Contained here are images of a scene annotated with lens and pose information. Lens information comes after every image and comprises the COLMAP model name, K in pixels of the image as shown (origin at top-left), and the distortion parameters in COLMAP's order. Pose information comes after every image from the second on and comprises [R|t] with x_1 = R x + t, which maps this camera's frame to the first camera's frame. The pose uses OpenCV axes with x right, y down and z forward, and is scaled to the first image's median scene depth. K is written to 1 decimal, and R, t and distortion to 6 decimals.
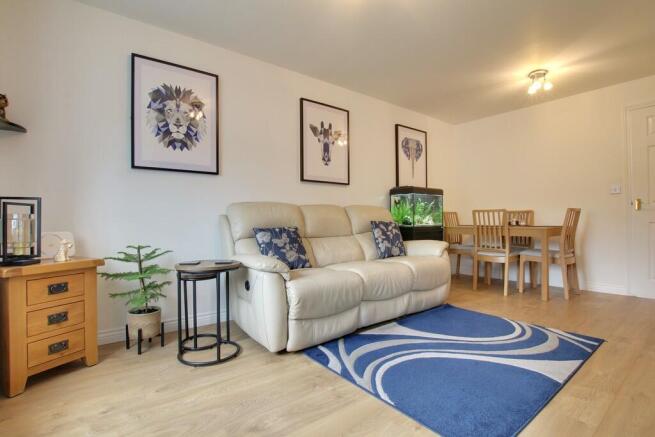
lens RADIAL K [[304.6, 0, 327.4], [0, 304.6, 219.5], [0, 0, 1]] dist [-0.030248, 0.000334]
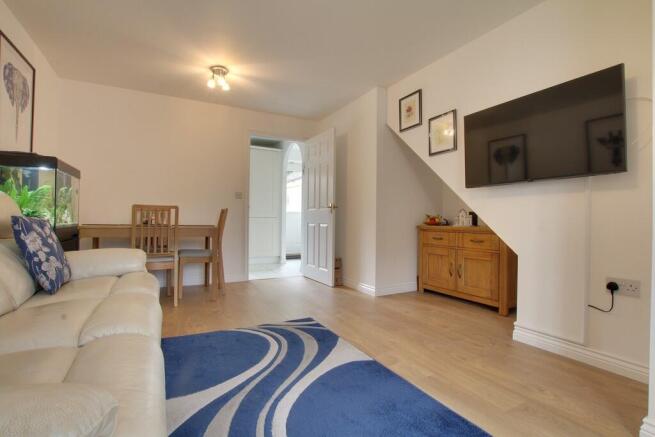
lens RADIAL K [[304.6, 0, 327.4], [0, 304.6, 219.5], [0, 0, 1]] dist [-0.030248, 0.000334]
pose [[0.174991, 0.013885, 0.984472, -0.201814], [-0.016855, 0.999796, -0.011105, 0.007607], [-0.984426, -0.014650, 0.175189, 0.466652]]
